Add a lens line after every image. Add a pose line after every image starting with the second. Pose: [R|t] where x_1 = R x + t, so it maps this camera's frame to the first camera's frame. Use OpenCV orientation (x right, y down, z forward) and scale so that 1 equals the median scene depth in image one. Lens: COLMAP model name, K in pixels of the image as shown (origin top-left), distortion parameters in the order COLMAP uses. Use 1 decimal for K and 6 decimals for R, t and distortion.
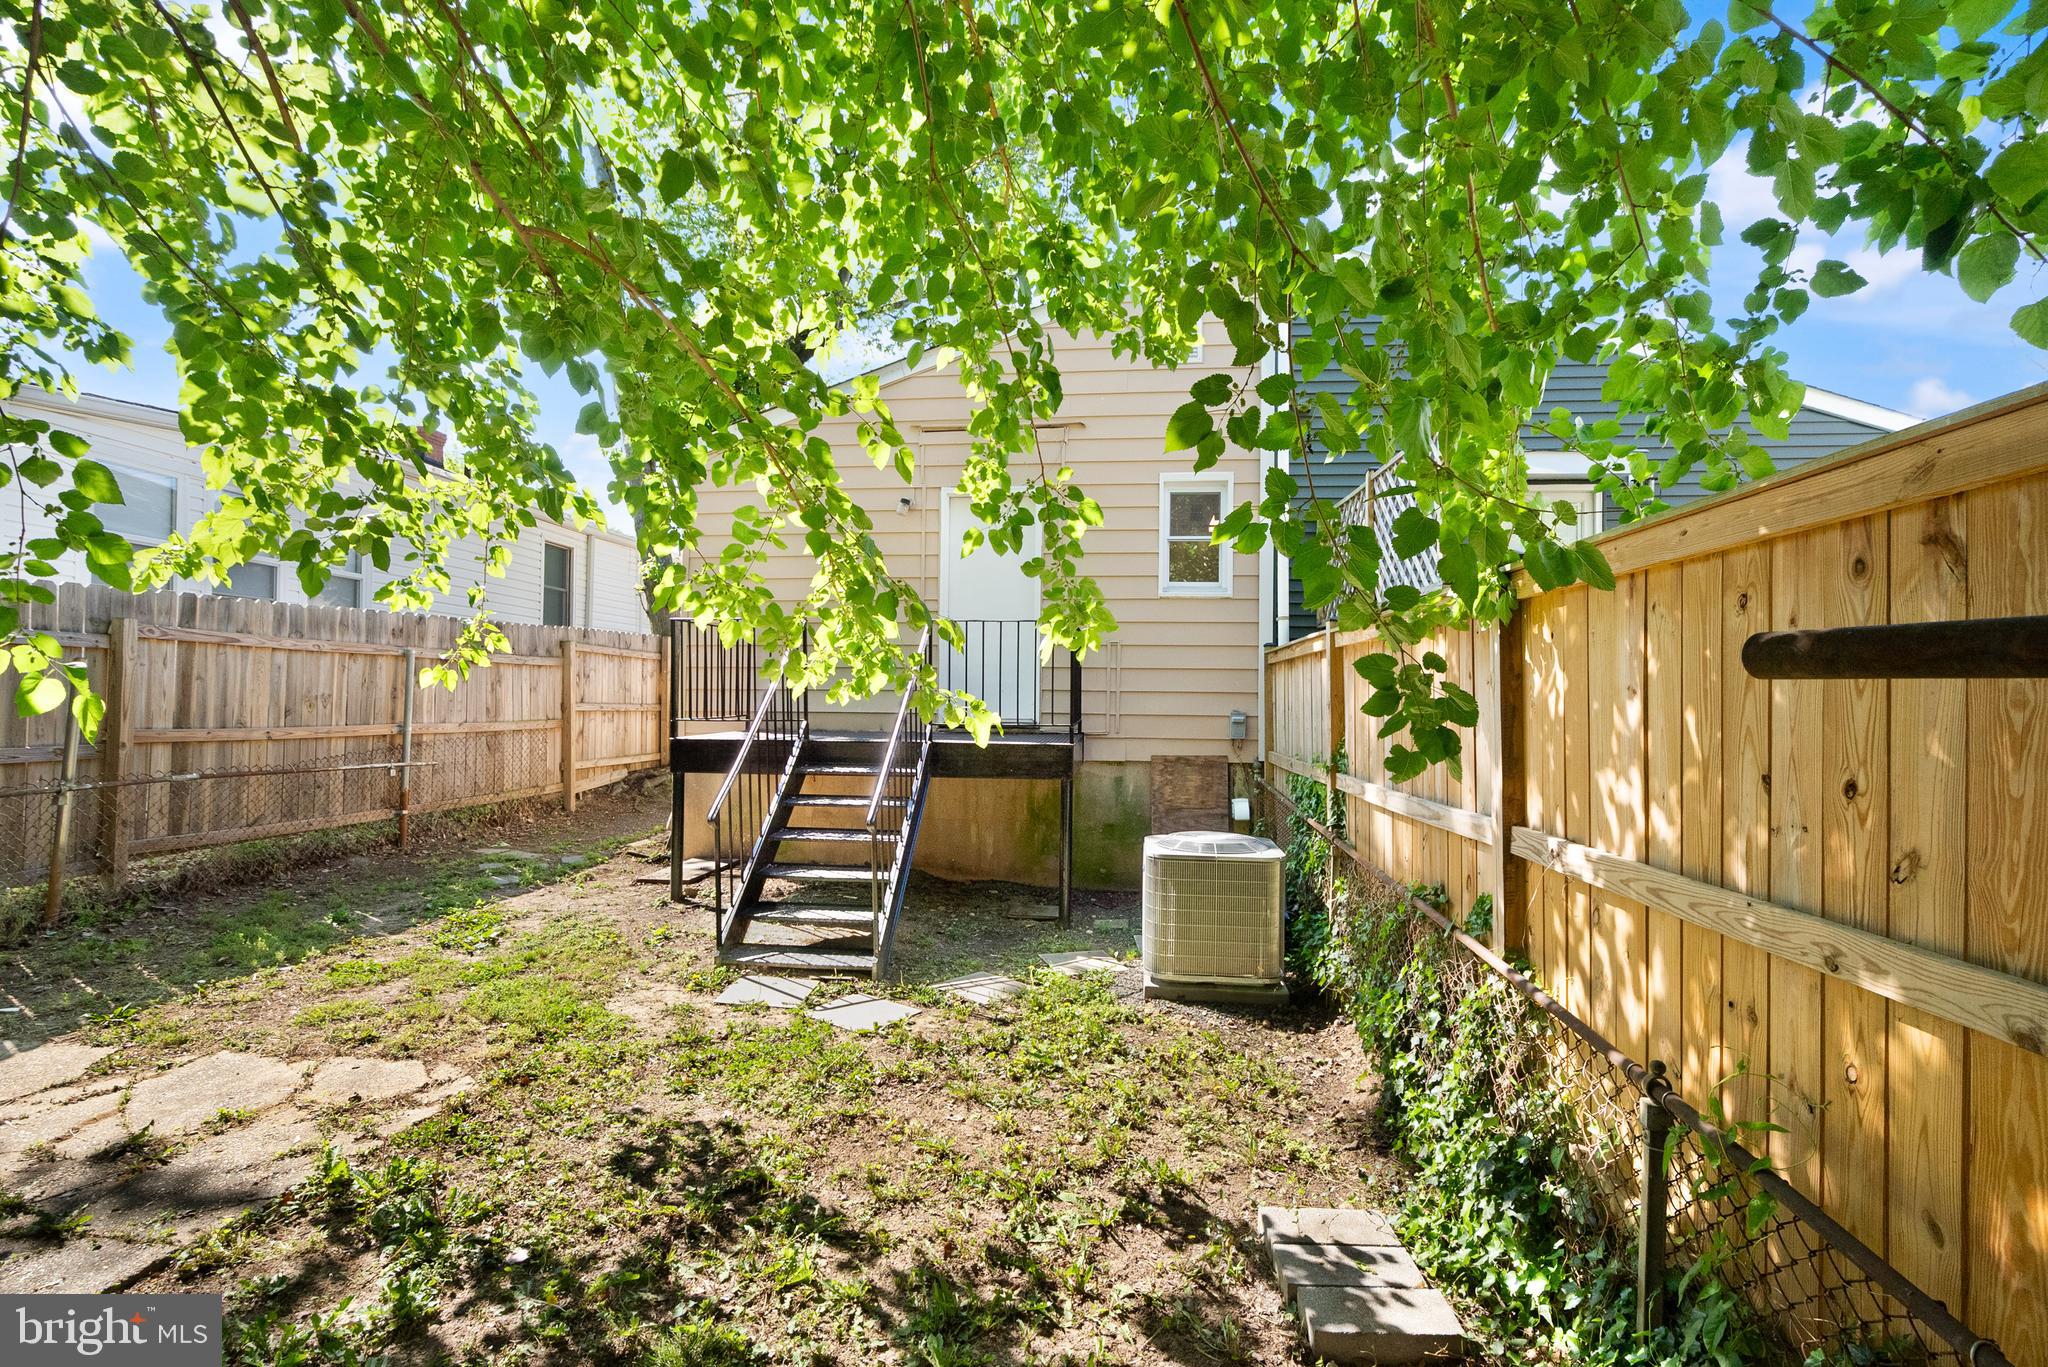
lens RADIAL K [[958.8, 0, 1072.4], [0, 958.8, 779.0], [0, 0, 1]] dist [-0.000268, 0.000483]
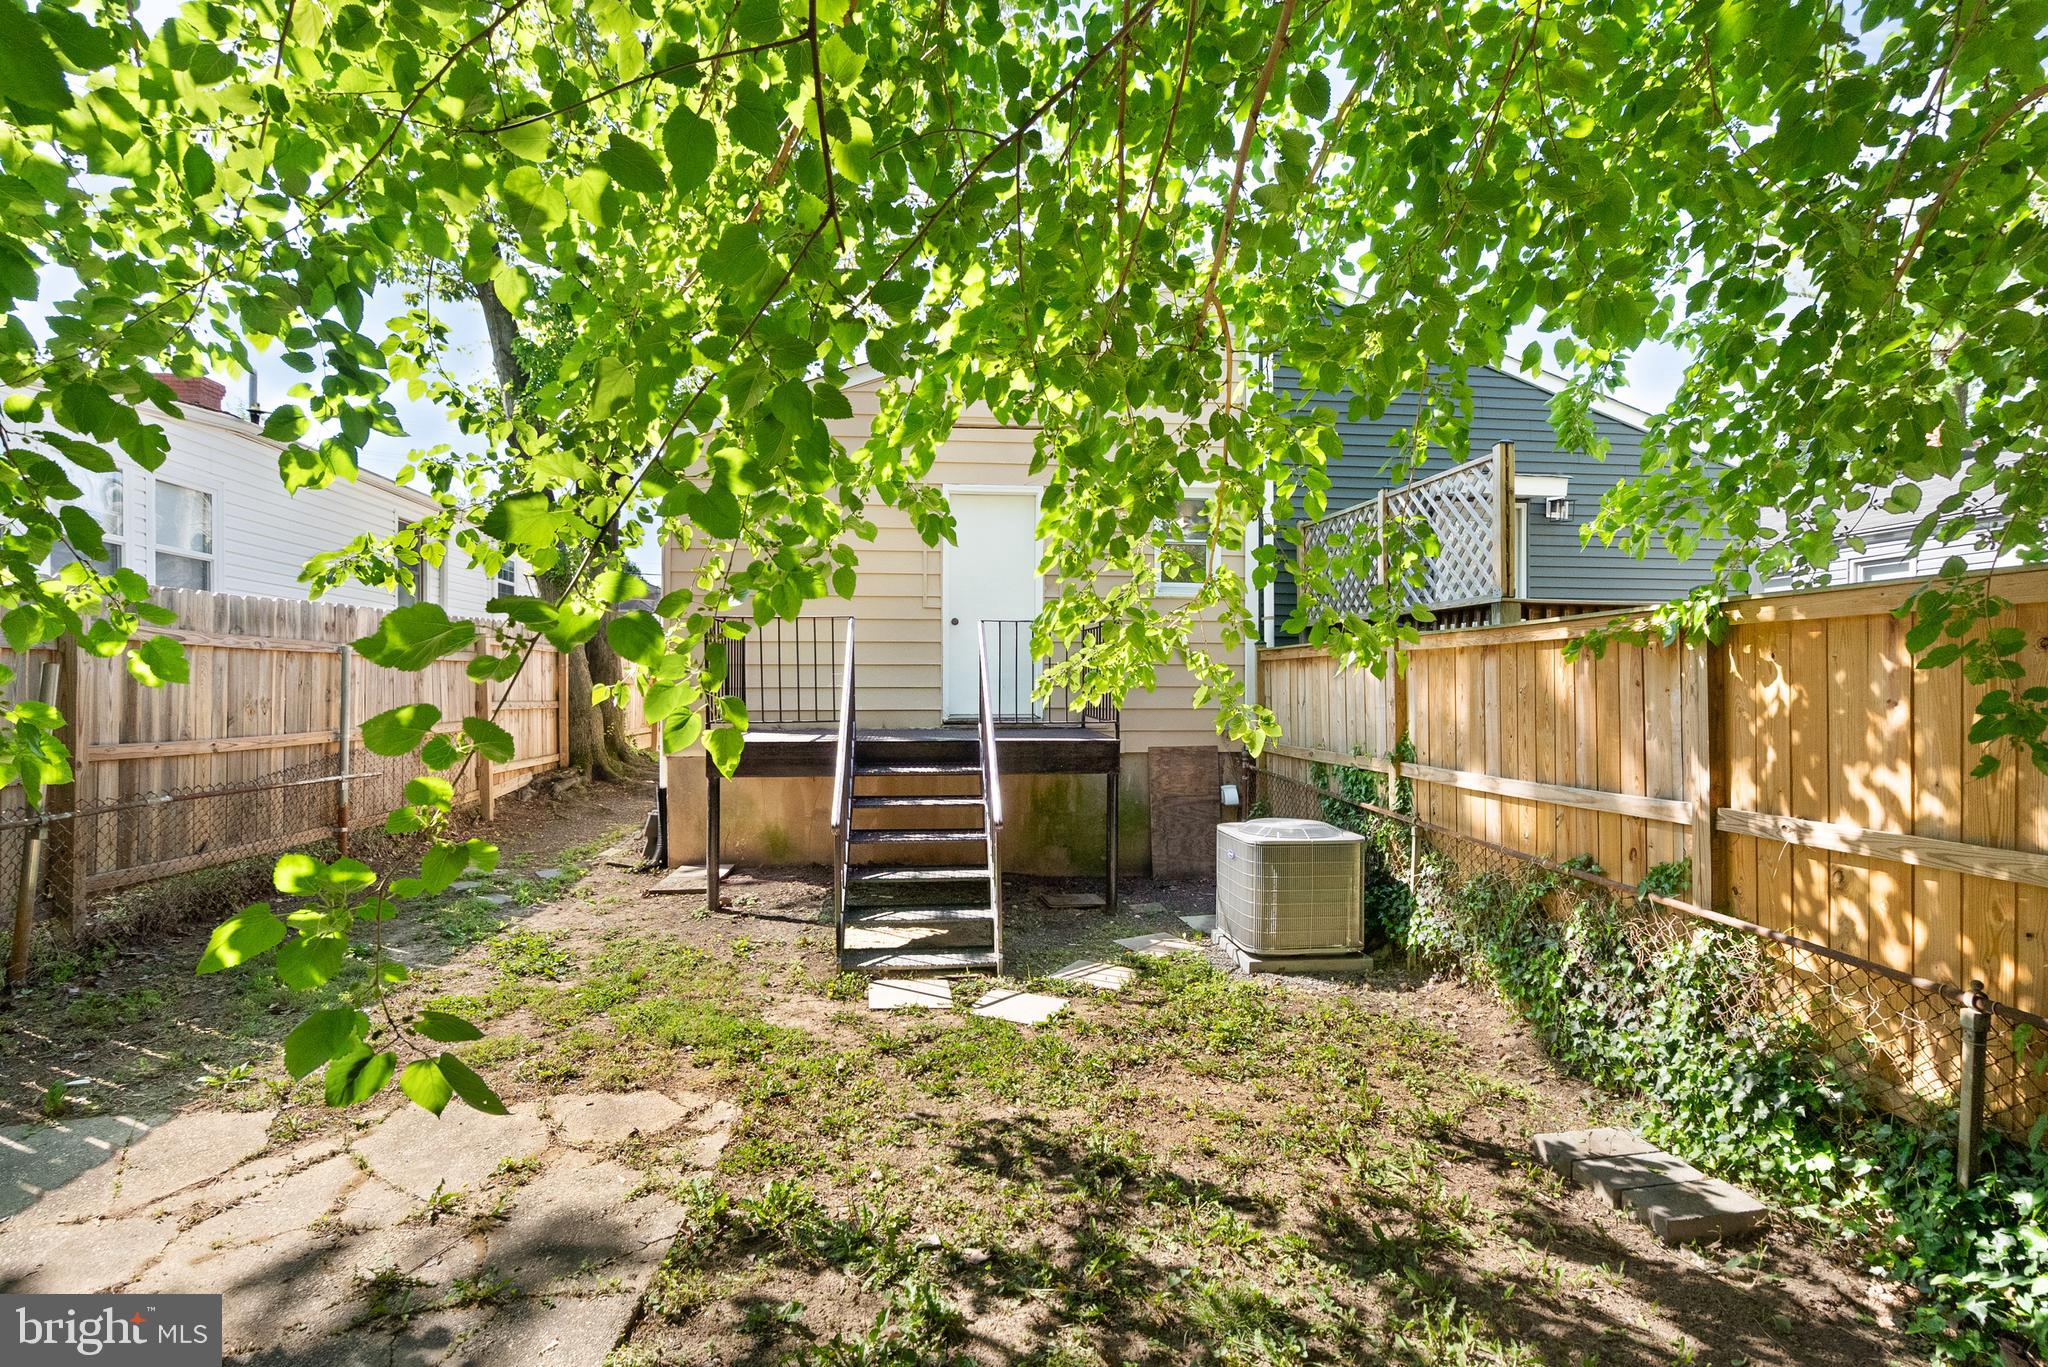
lens RADIAL K [[958.8, 0, 1042.0], [0, 958.8, 797.0], [0, 0, 1]] dist [-0.000268, 0.000483]
pose [[0.975521, -0.033697, 0.217307, -0.395206], [0.025947, 0.998925, 0.038424, -0.020319], [-0.218368, -0.031845, 0.975347, -0.007217]]
